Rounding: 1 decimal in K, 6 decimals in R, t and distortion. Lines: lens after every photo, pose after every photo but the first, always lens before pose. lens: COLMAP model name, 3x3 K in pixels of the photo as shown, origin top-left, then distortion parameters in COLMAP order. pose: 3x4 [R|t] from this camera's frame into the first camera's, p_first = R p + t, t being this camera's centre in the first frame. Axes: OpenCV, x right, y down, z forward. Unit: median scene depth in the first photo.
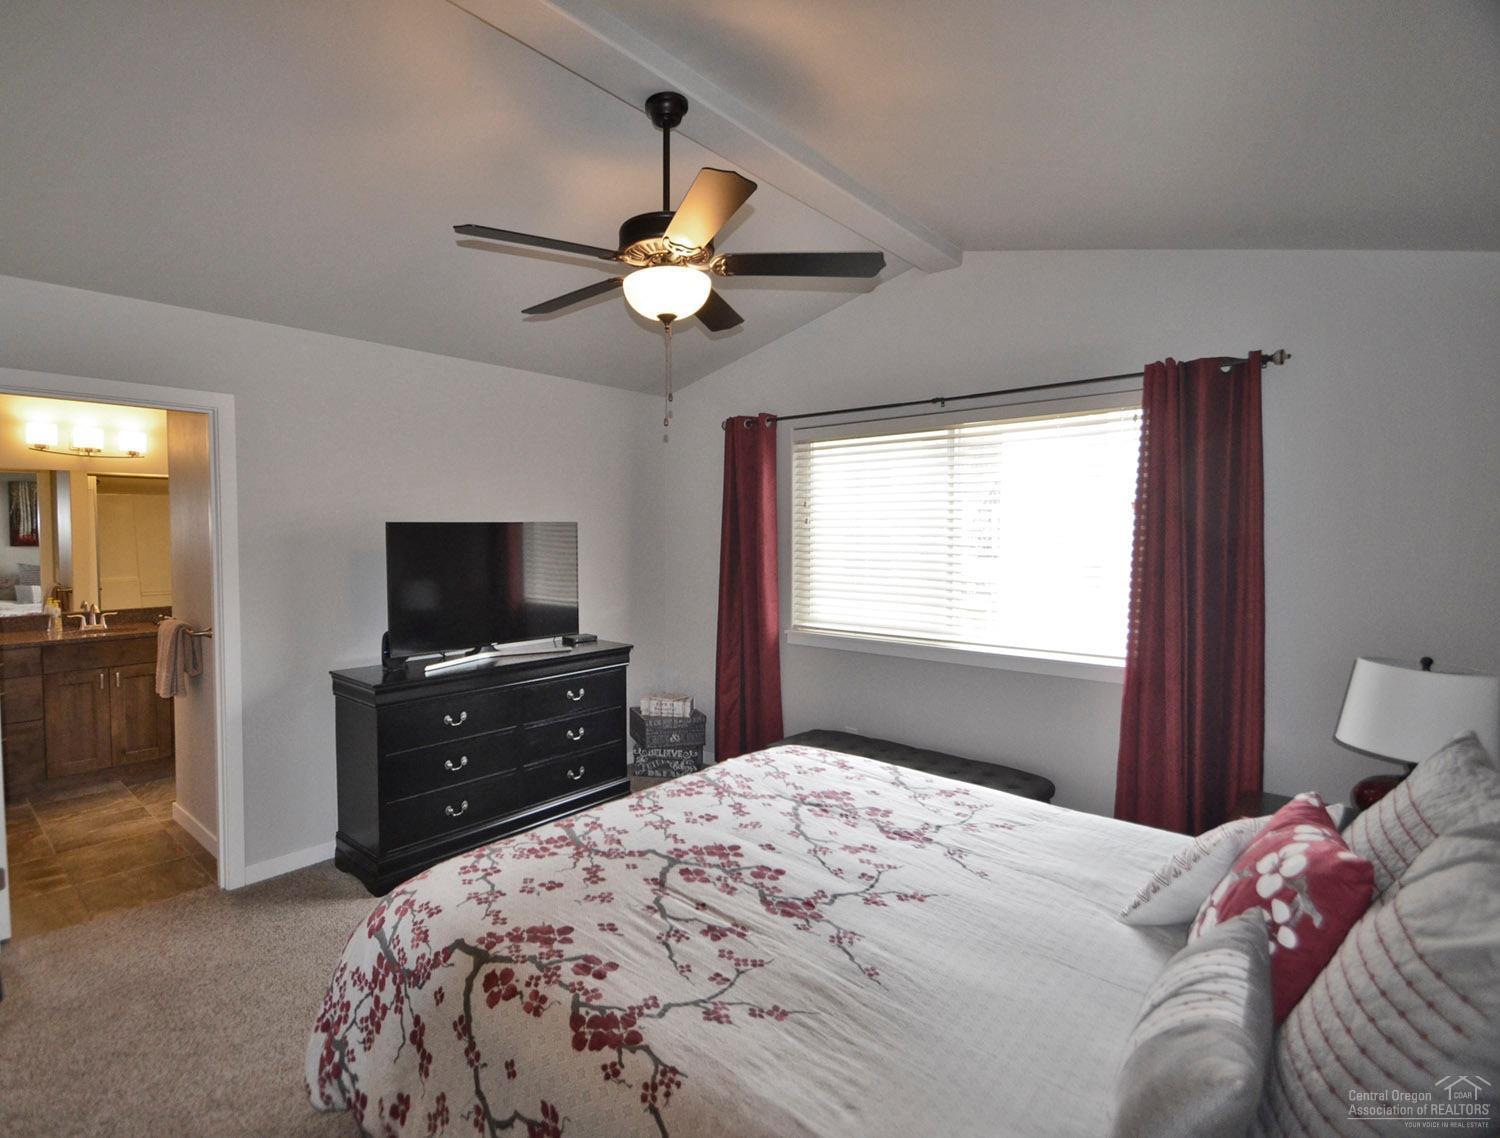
lens RADIAL K [[758.2, 0, 663.7], [0, 758.2, 546.6], [0, 0, 1]] dist [0.000023, -0.000043]
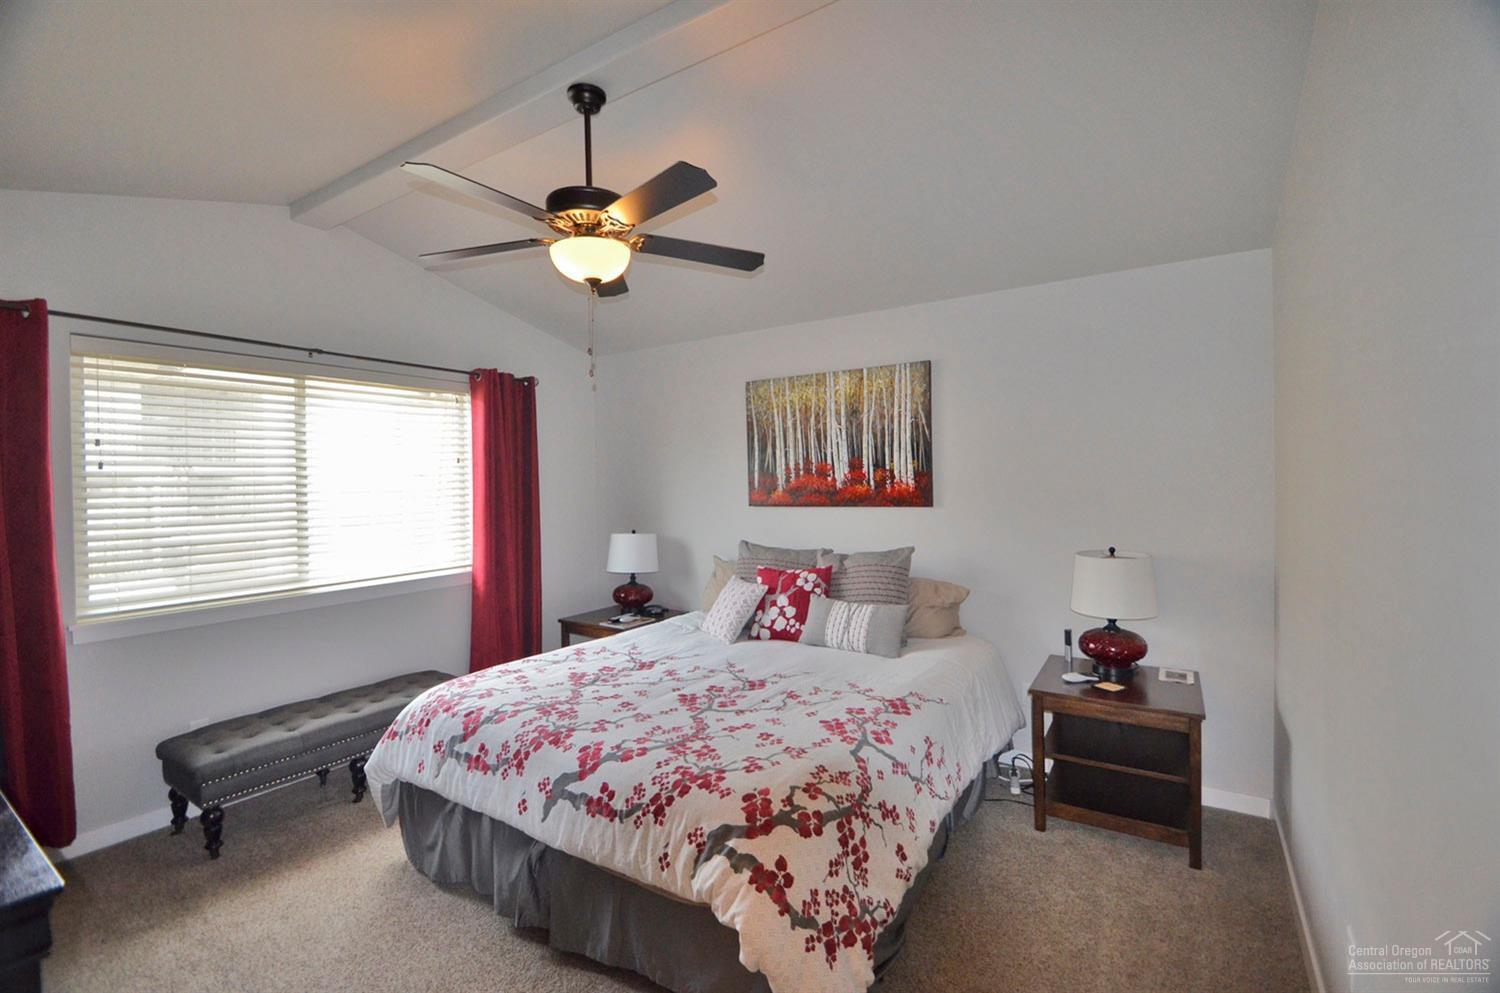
lens RADIAL K [[653.8, 0, 749.0], [0, 653.8, 489.9], [0, 0, 1]] dist [0.000028, -0.000480]
pose [[-0.187683, -0.011359, 0.982164, -1.107720], [0.035651, 0.999195, 0.018369, -0.002426], [-0.981582, 0.038462, -0.187128, 1.080779]]
